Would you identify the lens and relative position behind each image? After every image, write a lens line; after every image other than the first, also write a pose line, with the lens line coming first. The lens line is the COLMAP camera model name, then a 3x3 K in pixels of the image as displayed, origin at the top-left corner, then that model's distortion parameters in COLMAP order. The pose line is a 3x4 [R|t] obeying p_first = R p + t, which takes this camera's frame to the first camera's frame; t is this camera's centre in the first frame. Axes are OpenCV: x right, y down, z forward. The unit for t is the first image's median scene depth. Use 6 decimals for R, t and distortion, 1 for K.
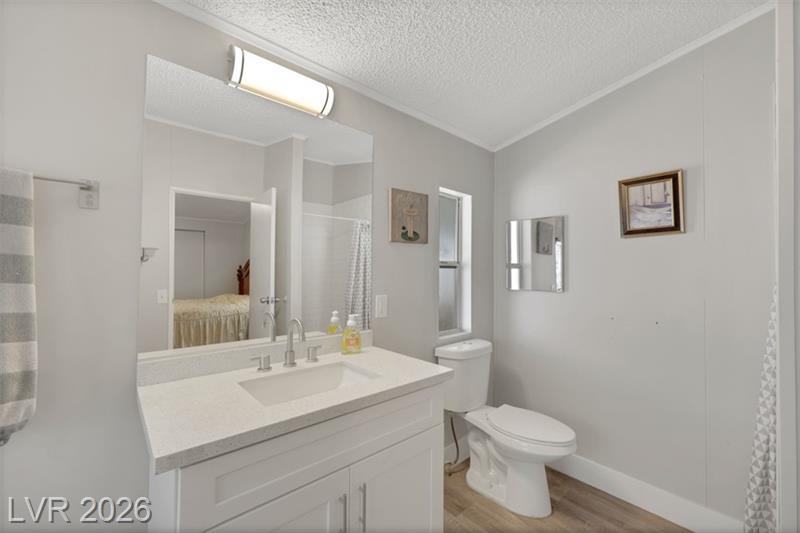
lens RADIAL K [[327.4, 0, 400.0], [0, 327.4, 266.5], [0, 0, 1]] dist [-0.000080, 0.000128]
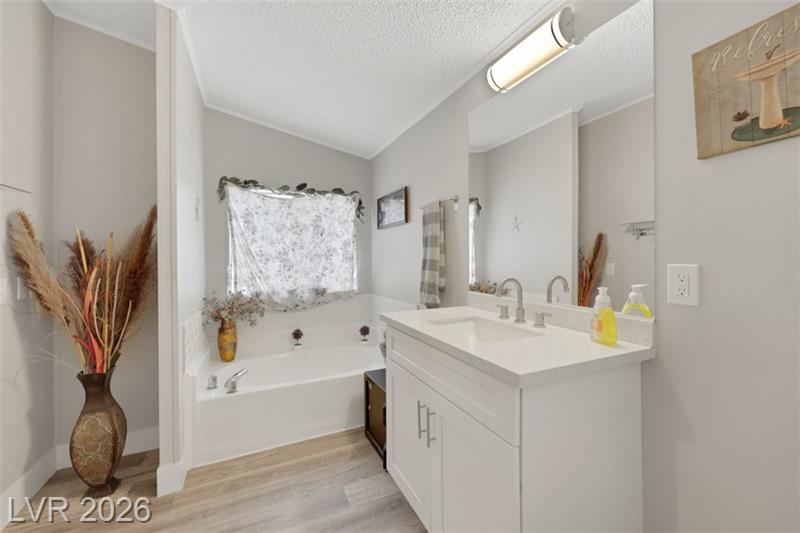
lens RADIAL K [[325.7, 0, 400.6], [0, 325.7, 258.3], [0, 0, 1]] dist [-0.000981, -0.000159]
pose [[-0.275799, -0.002373, -0.961212, 0.588325], [0.018169, 0.999805, -0.007681, 0.074335], [0.961043, -0.019583, -0.275703, 0.698403]]
